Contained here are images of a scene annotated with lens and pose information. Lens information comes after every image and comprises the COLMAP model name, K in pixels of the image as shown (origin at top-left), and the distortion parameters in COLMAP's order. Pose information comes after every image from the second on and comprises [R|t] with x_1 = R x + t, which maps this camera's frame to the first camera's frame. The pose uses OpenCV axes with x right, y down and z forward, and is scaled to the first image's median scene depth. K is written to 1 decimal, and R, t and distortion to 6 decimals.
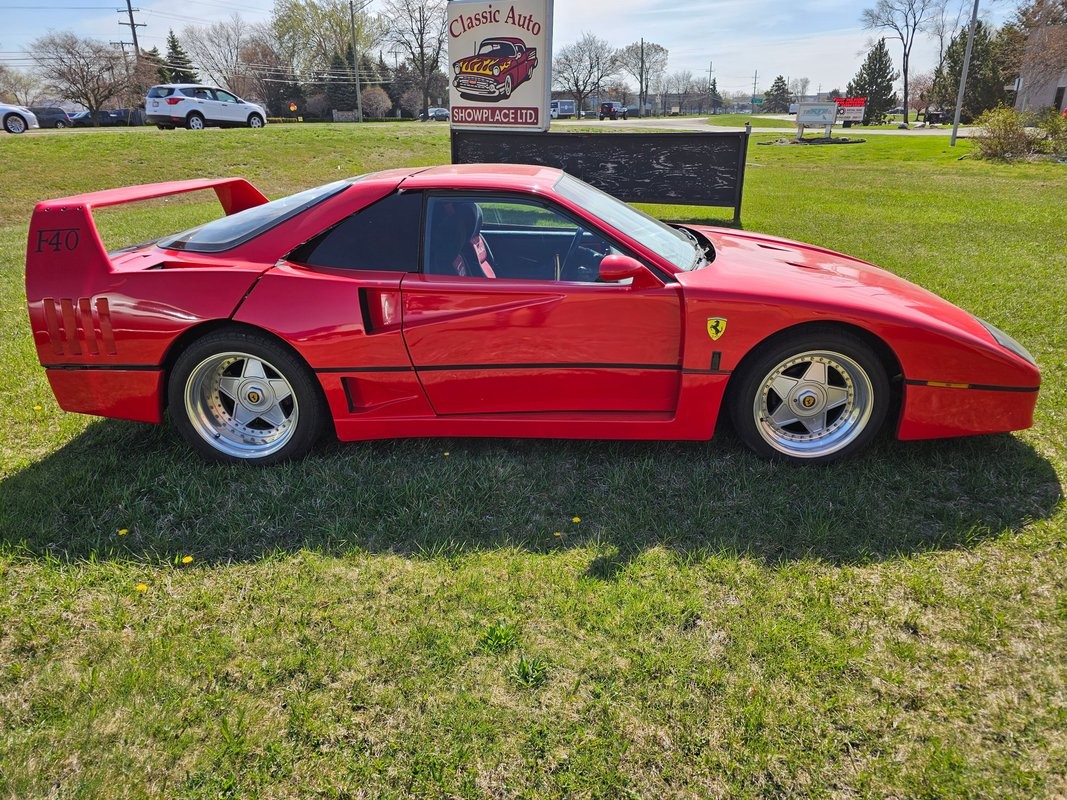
lens RADIAL K [[719.2, 0, 541.7], [0, 719.2, 402.7], [0, 0, 1]] dist [0.044939, -0.034932]
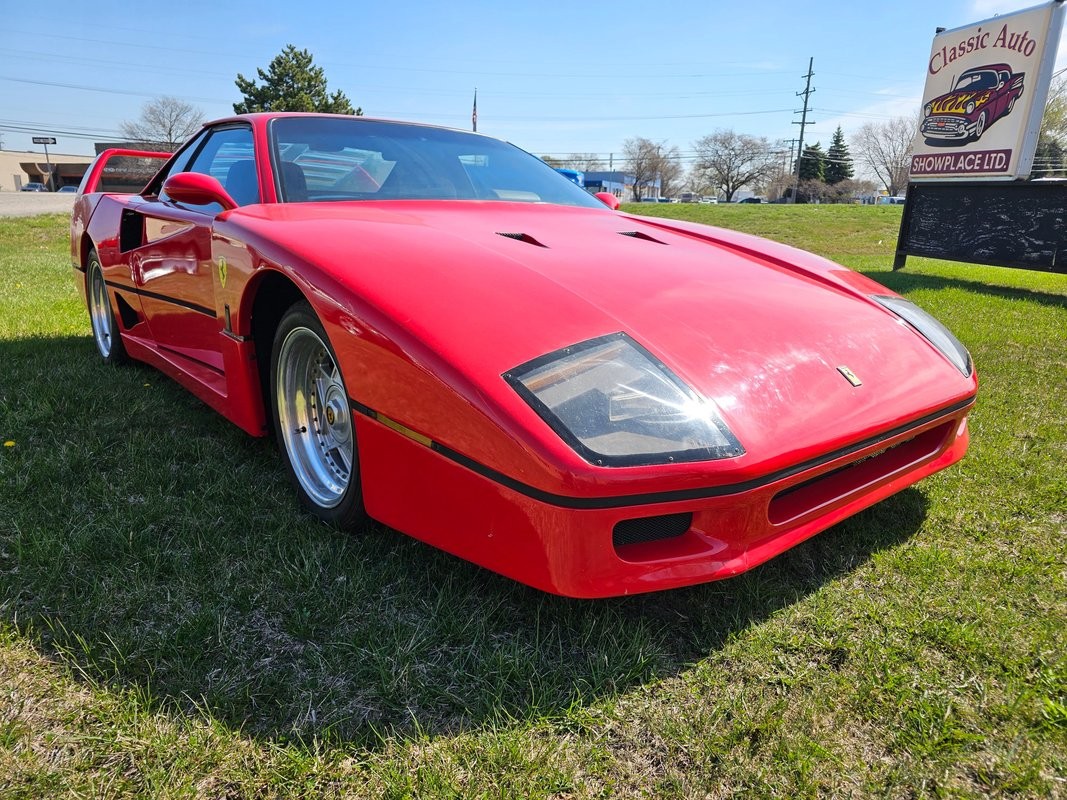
lens RADIAL K [[719.2, 0, 529.4], [0, 719.2, 400.4], [0, 0, 1]] dist [0.044939, -0.034932]
pose [[0.666507, 0.212618, -0.714536, 0.251967], [-0.295046, 0.955440, 0.009088, -0.019289], [0.684628, 0.204764, 0.699540, 0.181940]]
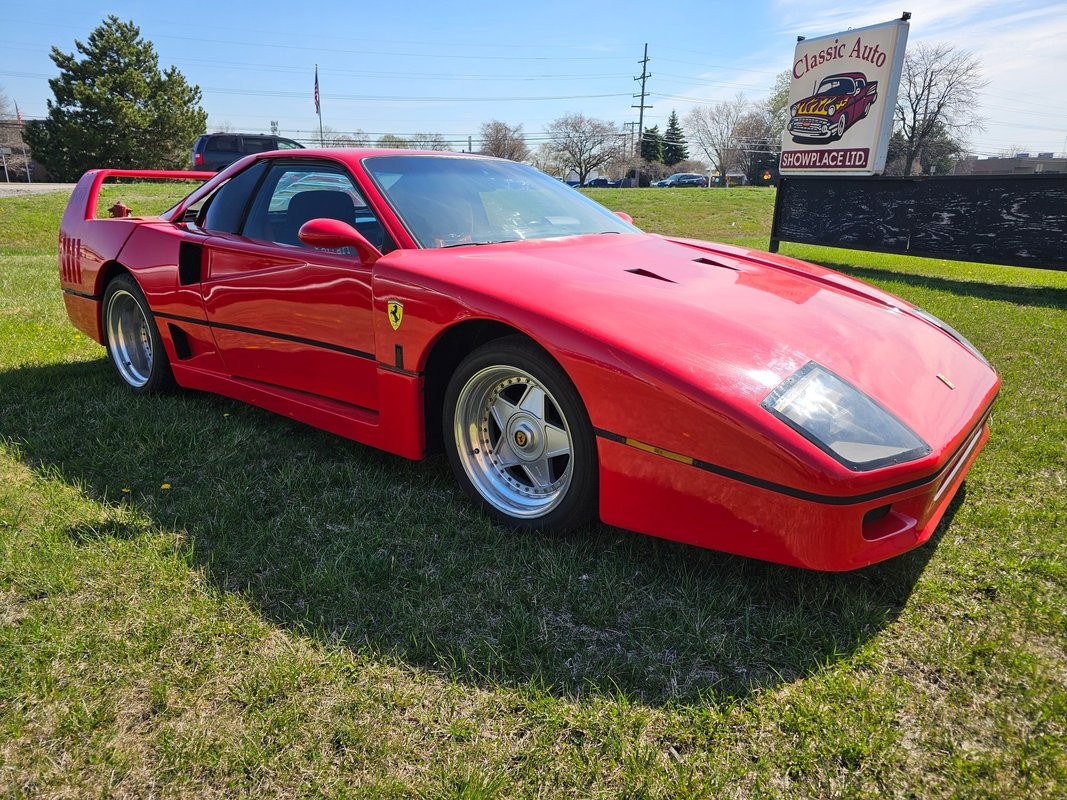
lens RADIAL K [[719.2, 0, 524.4], [0, 719.2, 396.2], [0, 0, 1]] dist [0.044939, -0.034932]
pose [[0.800257, 0.179582, -0.572136, 0.210387], [-0.233132, 0.972220, -0.020926, -0.007870], [0.552484, 0.150130, 0.819892, 0.108494]]
